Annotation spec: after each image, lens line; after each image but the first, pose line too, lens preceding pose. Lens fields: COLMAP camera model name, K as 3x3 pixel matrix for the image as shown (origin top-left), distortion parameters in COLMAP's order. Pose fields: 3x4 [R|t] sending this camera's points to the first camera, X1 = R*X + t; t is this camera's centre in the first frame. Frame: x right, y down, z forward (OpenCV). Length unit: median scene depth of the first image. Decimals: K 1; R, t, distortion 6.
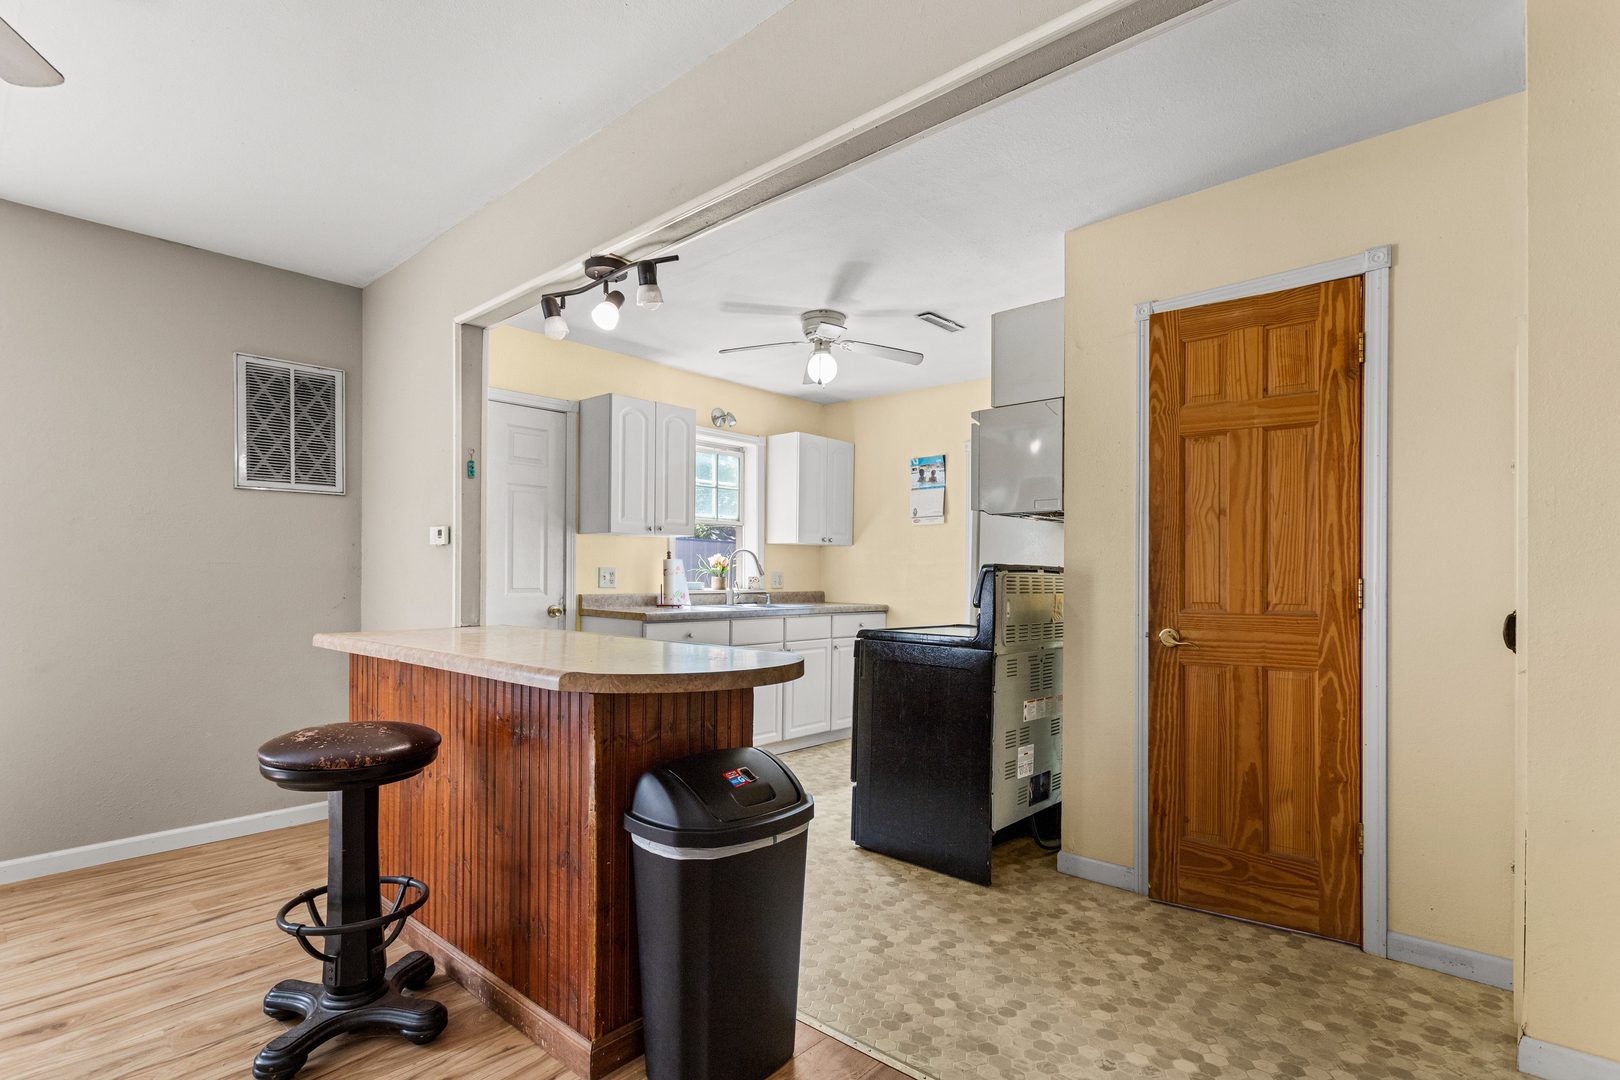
lens RADIAL K [[799.9, 0, 812.0], [0, 799.9, 573.0], [0, 0, 1]] dist [0.002967, 0.000684]
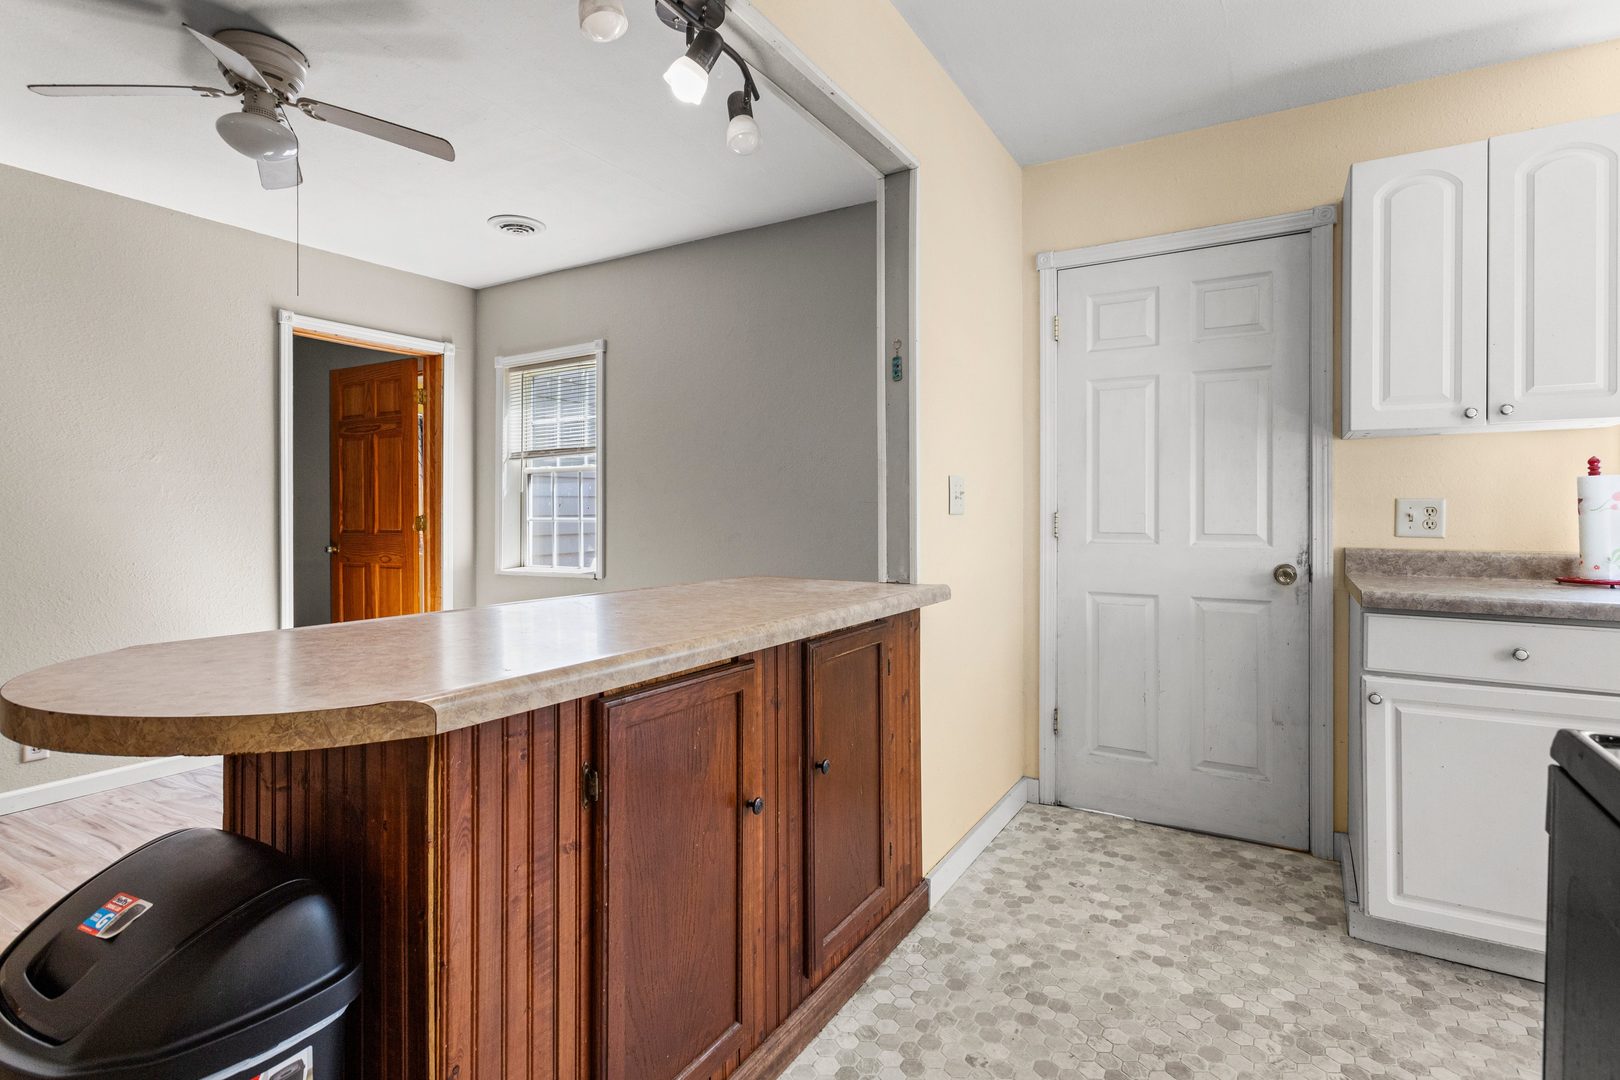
lens RADIAL K [[799.9, 0, 804.2], [0, 799.9, 514.2], [0, 0, 1]] dist [0.002967, 0.000684]
pose [[0.188864, -0.002348, -0.982001, 0.297334], [0.003010, 0.999994, -0.001813, 0.005333], [0.981999, -0.002613, 0.188870, 0.845282]]
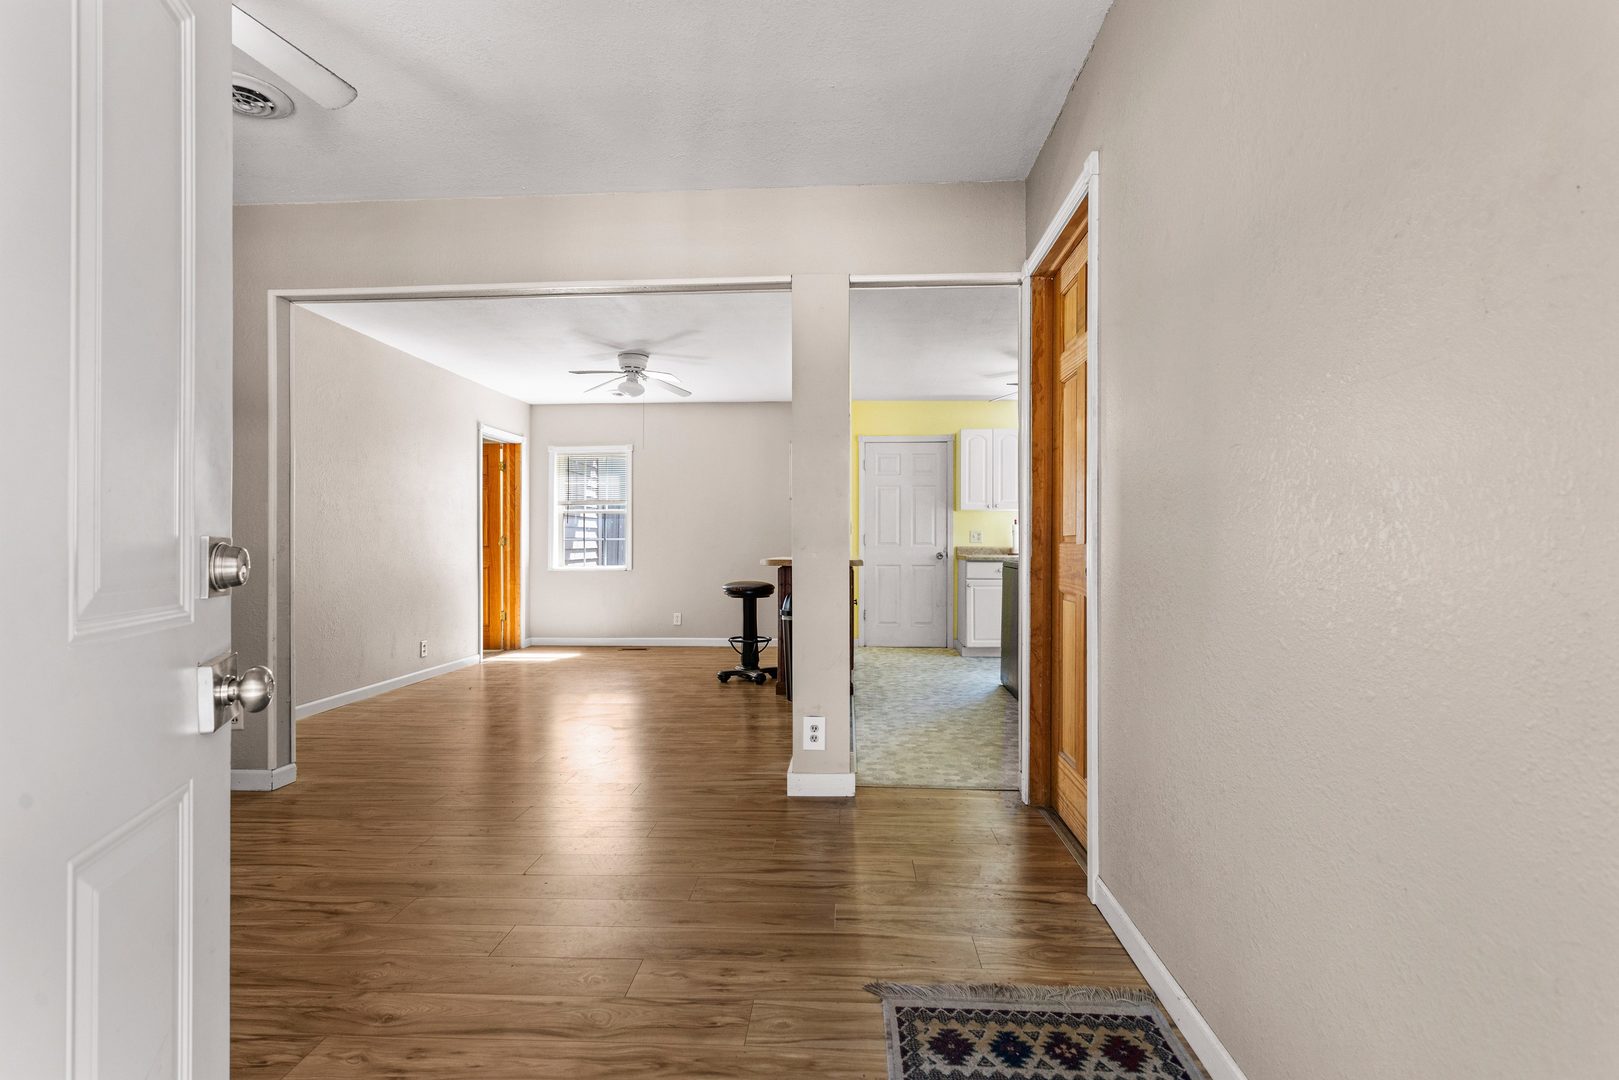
lens RADIAL K [[799.4, 0, 810.0], [0, 799.4, 543.7], [0, 0, 1]] dist [0.002967, 0.000684]
pose [[0.625977, -0.007582, -0.779804, 1.360946], [0.004359, 0.999971, -0.006223, 0.048075], [0.779829, 0.000497, 0.625992, -0.507941]]
